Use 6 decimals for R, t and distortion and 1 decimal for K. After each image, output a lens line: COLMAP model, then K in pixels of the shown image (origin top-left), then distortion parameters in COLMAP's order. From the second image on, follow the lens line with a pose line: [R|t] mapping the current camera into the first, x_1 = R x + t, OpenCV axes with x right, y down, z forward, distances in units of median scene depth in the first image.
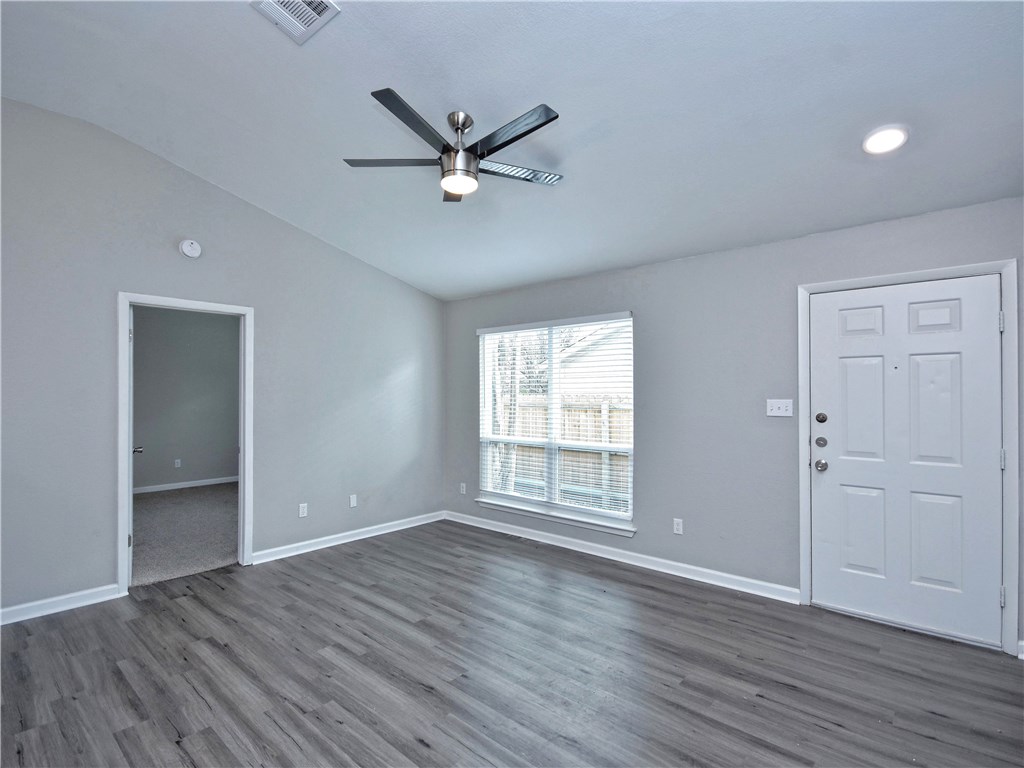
lens RADIAL K [[503.8, 0, 514.5], [0, 503.8, 390.1], [0, 0, 1]] dist [-0.000825, -0.001028]
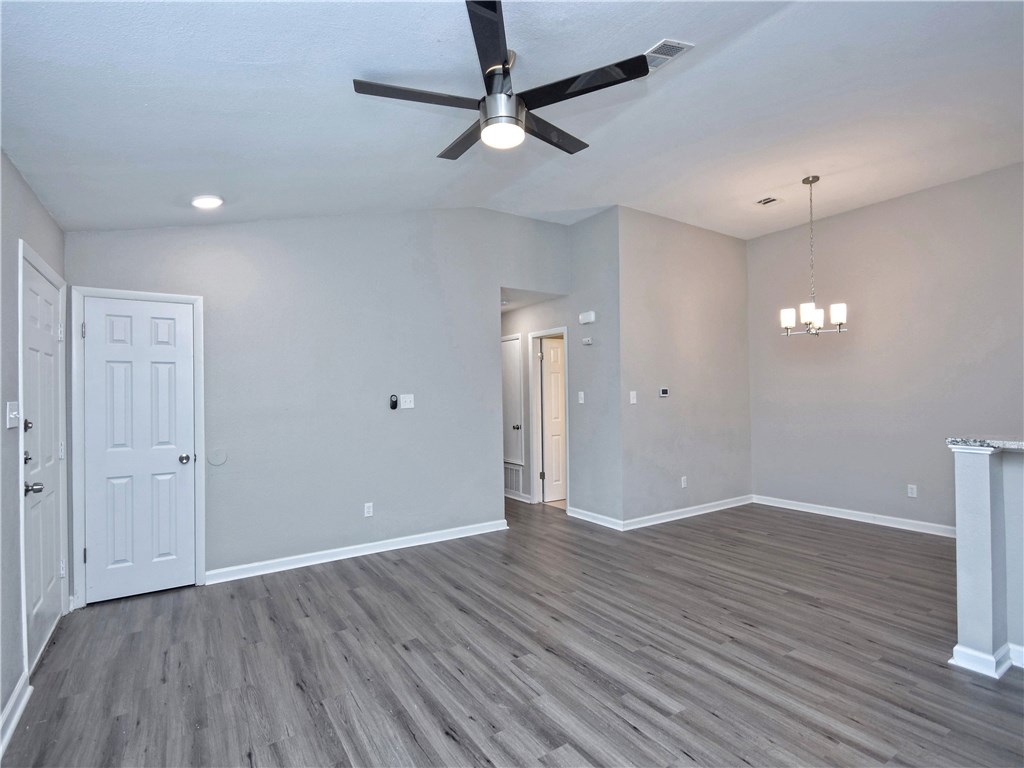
lens RADIAL K [[503.8, 0, 514.5], [0, 503.8, 390.1], [0, 0, 1]] dist [-0.000825, -0.001028]
pose [[-0.963218, 0.016647, 0.268204, -0.301855], [0.013782, 0.999826, -0.012560, 0.022237], [-0.268366, -0.008401, -0.963280, 1.572135]]
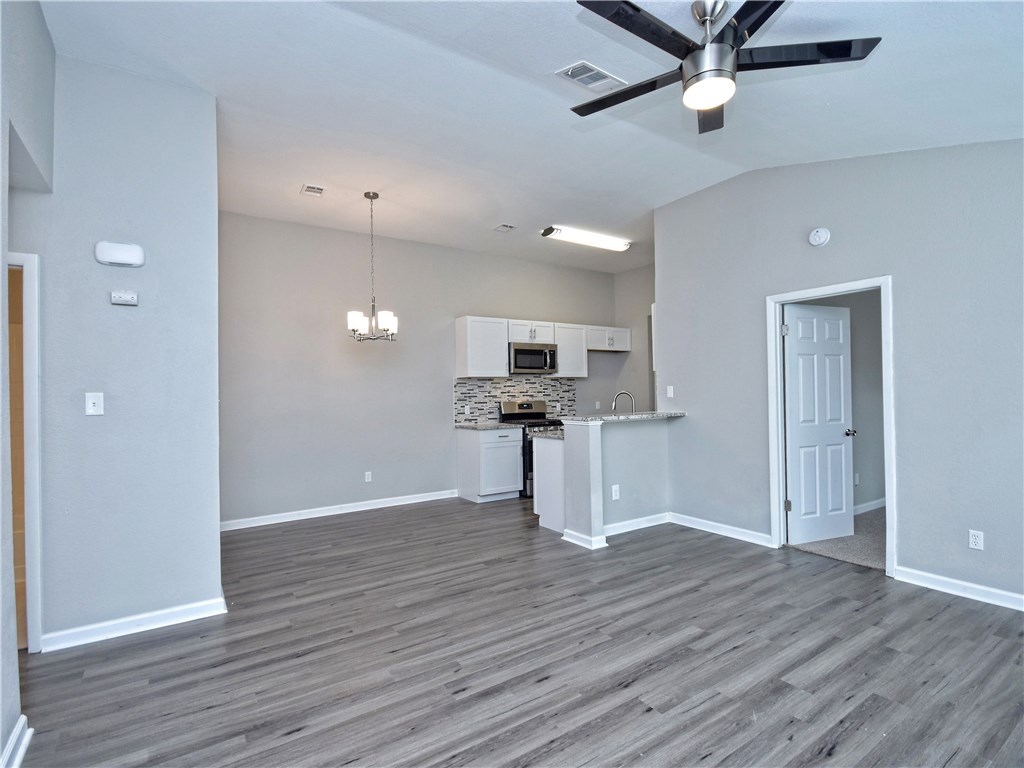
lens RADIAL K [[503.8, 0, 514.5], [0, 503.8, 390.1], [0, 0, 1]] dist [-0.000825, -0.001028]
pose [[-0.259811, 0.001261, -0.965659, 0.603048], [0.021742, 0.999753, -0.004544, 0.025398], [0.965415, -0.022176, -0.259774, 0.791383]]
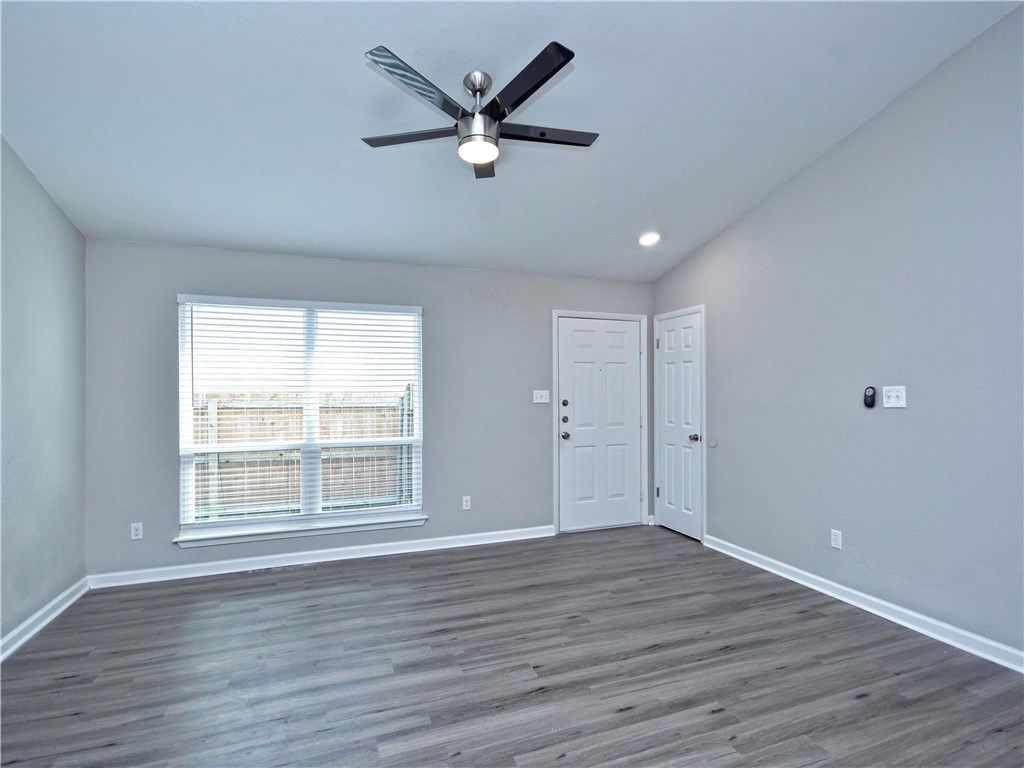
lens RADIAL K [[503.8, 0, 514.5], [0, 503.8, 390.1], [0, 0, 1]] dist [-0.000825, -0.001028]
pose [[0.477658, 0.003020, 0.878541, -0.770242], [-0.000901, 0.999995, -0.002948, 0.023089], [-0.878546, 0.000616, 0.477658, 0.442562]]
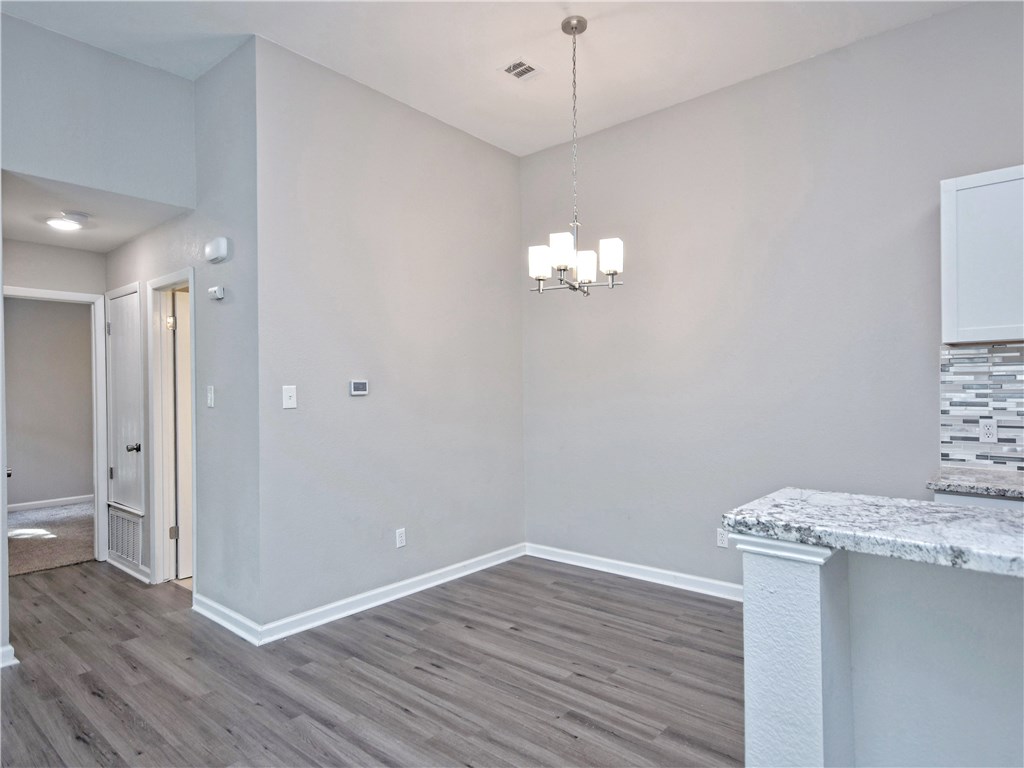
lens RADIAL K [[594.6, 0, 512.7], [0, 594.6, 389.2], [0, 0, 1]] dist [0.012294, 0.000581]
pose [[-0.999903, 0.009538, -0.010187, -0.614447], [0.009559, 0.999952, -0.002025, 0.024048], [0.010168, -0.002122, -0.999946, 0.976225]]
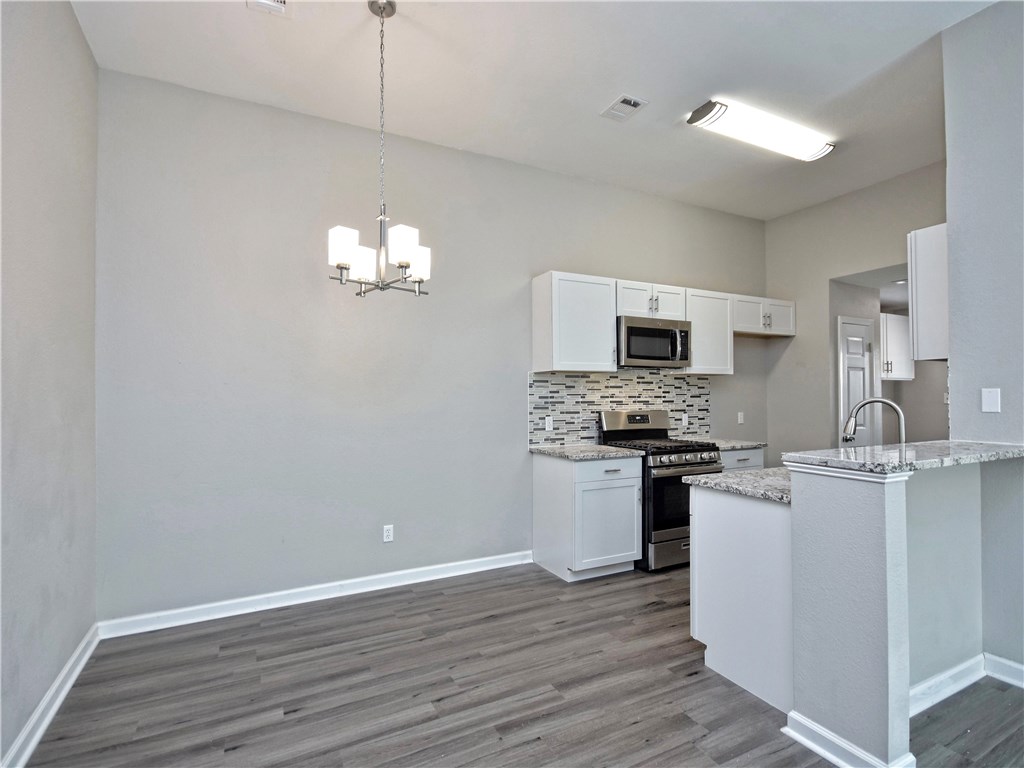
lens RADIAL K [[503.8, 0, 514.5], [0, 503.8, 390.1], [0, 0, 1]] dist [-0.000825, -0.001028]
pose [[-0.371476, -0.009142, -0.928398, -0.105629], [0.008694, 0.999873, -0.013325, 0.022823], [0.928402, -0.013021, -0.371350, 0.465053]]
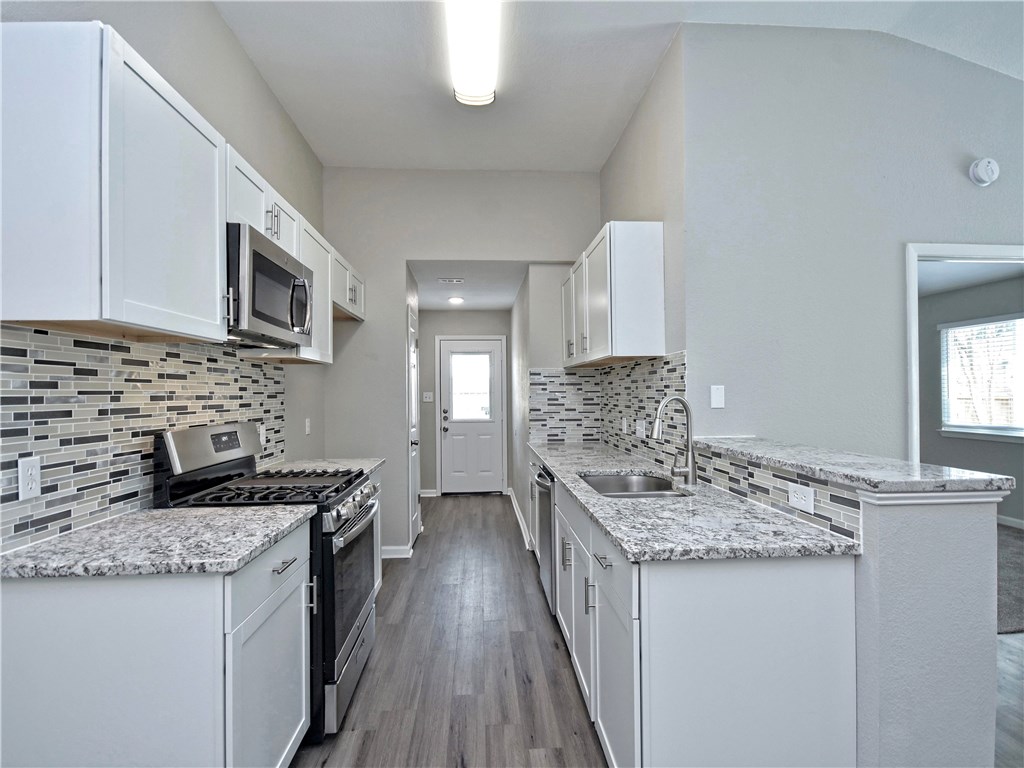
lens RADIAL K [[503.8, 0, 514.5], [0, 503.8, 390.1], [0, 0, 1]] dist [-0.000825, -0.001028]
pose [[0.707485, -0.009357, -0.706667, -0.740643], [0.011160, 0.999936, -0.002067, 0.021883], [0.706641, -0.006424, 0.707544, 0.050462]]
